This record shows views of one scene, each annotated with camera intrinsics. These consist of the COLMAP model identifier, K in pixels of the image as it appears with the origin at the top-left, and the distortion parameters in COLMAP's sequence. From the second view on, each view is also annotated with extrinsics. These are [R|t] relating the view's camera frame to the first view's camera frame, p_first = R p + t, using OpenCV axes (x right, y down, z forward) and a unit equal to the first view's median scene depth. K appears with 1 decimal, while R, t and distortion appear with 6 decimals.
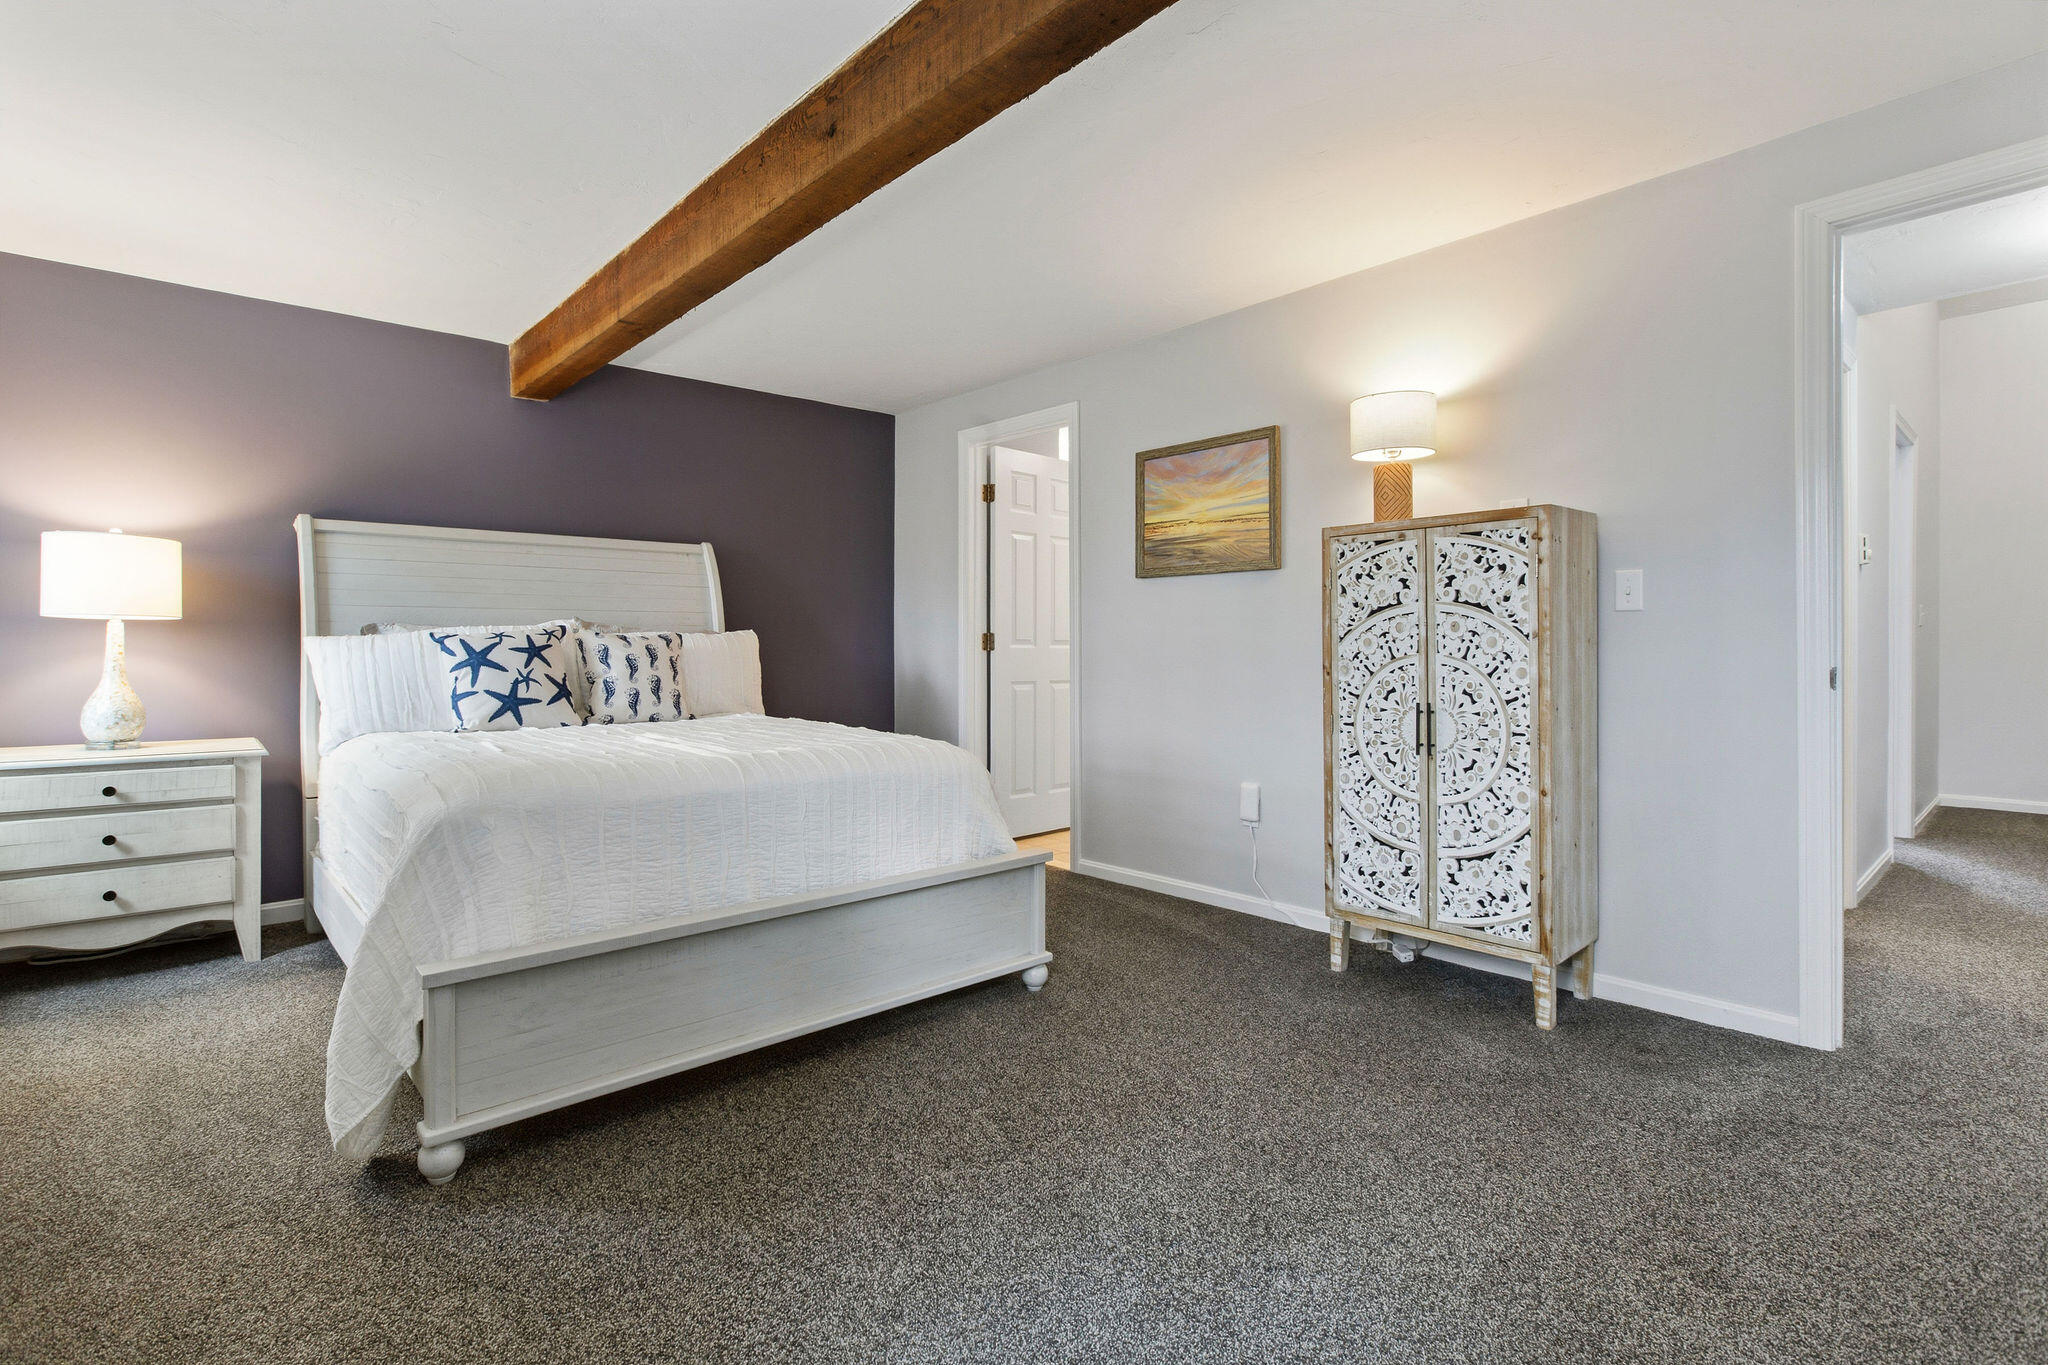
lens RADIAL K [[944.0, 0, 1034.6], [0, 944.0, 666.4], [0, 0, 1]] dist [-0.002673, -0.000137]
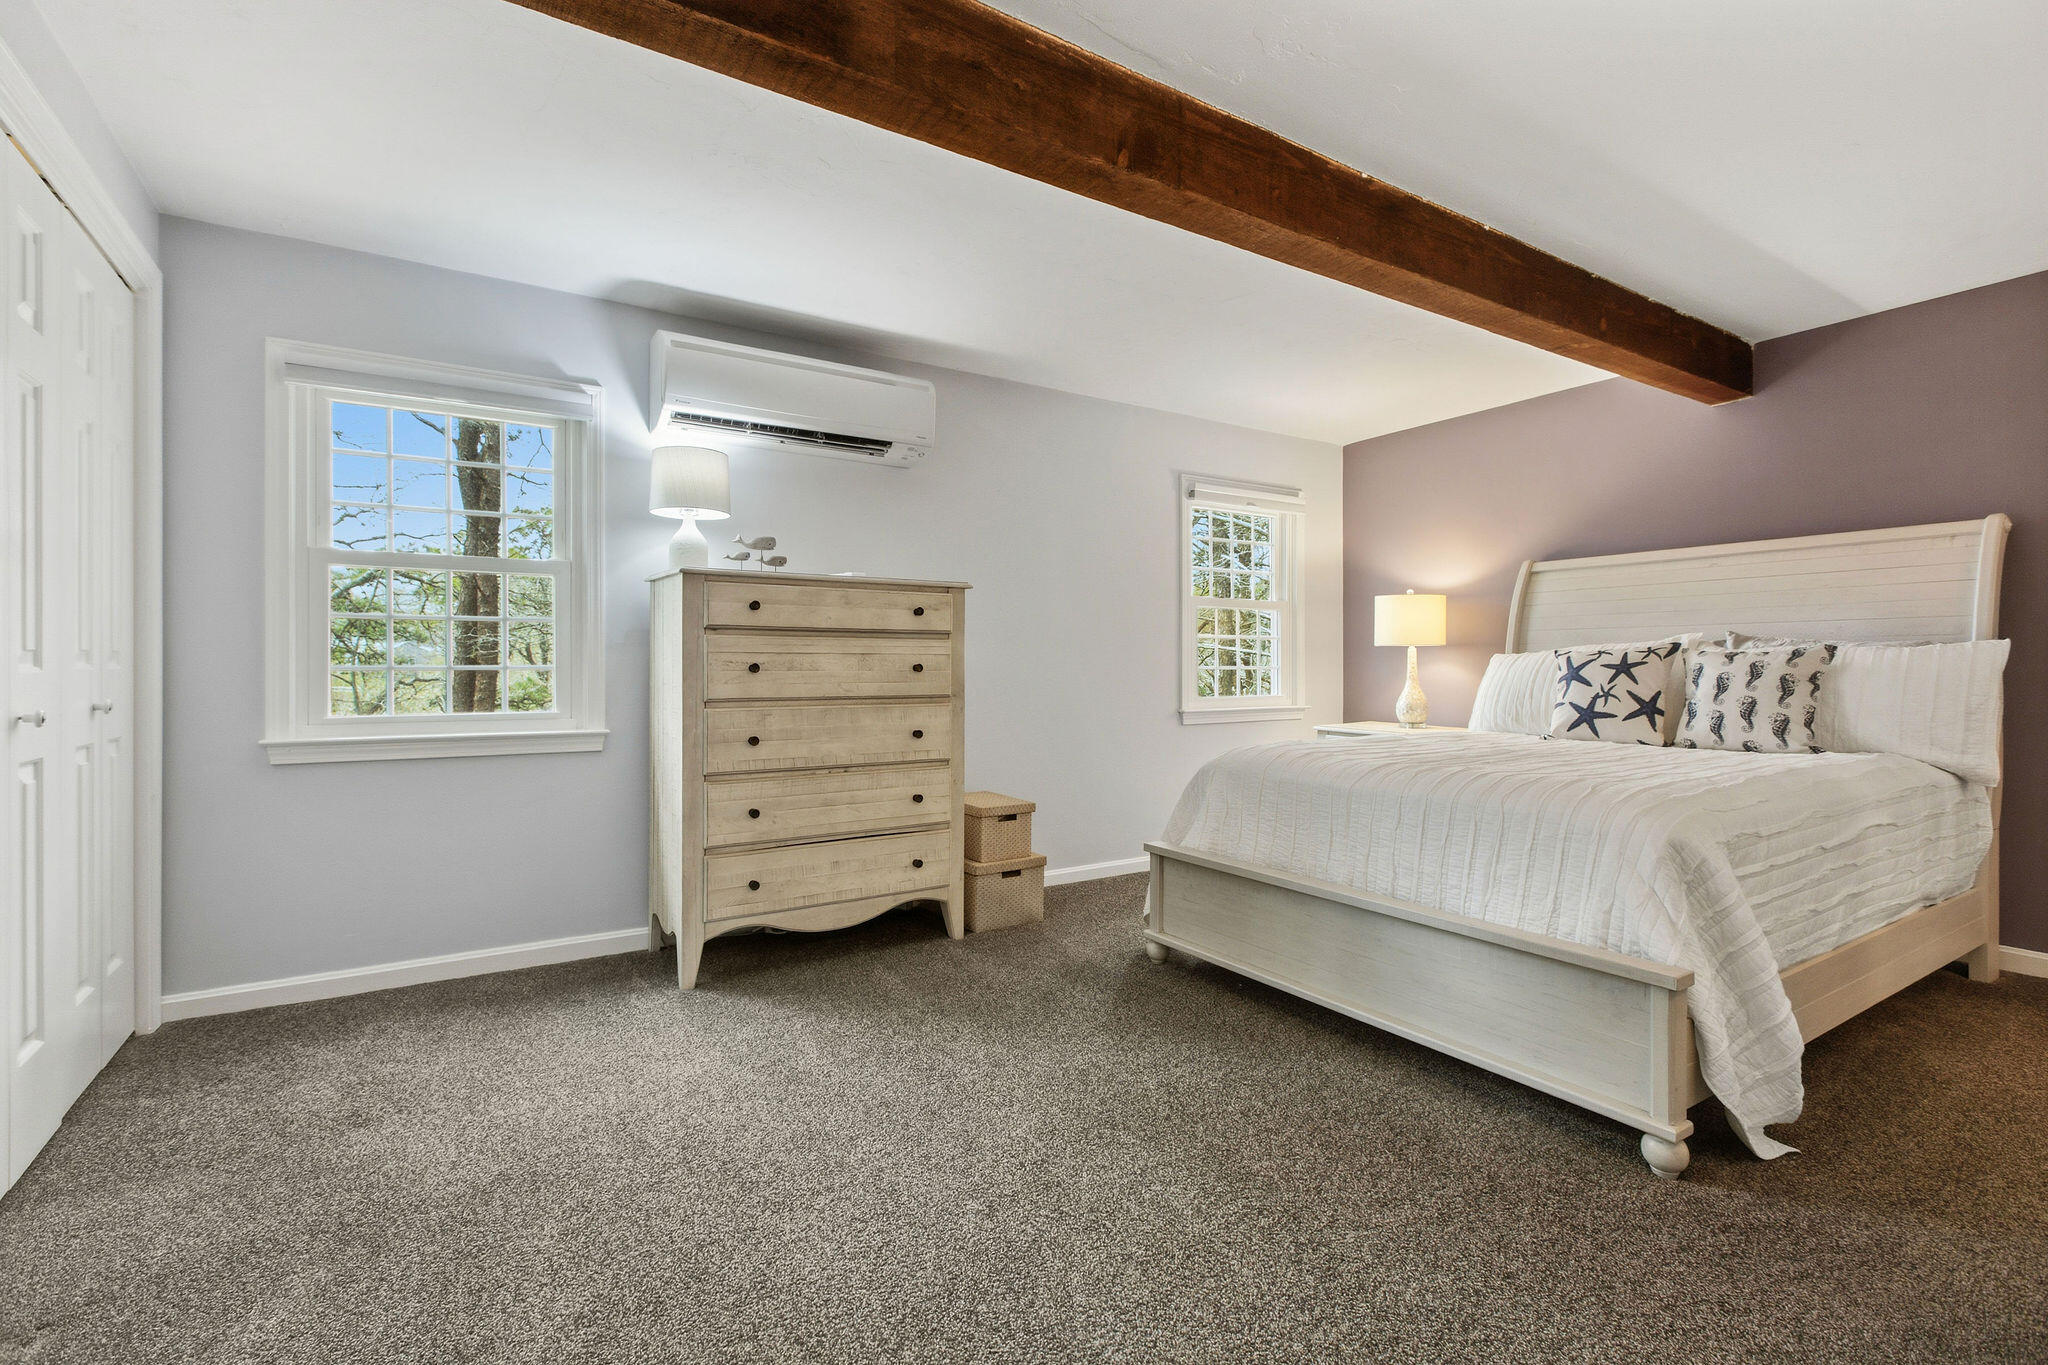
lens RADIAL K [[904.2, 0, 979.8], [0, 904.2, 668.6], [0, 0, 1]] dist [-0.001265, 0.000044]
pose [[-0.178174, 0.008050, -0.983966, 0.664469], [-0.021424, 0.999698, 0.012058, -0.014316], [0.983766, 0.023229, -0.177948, 0.579851]]
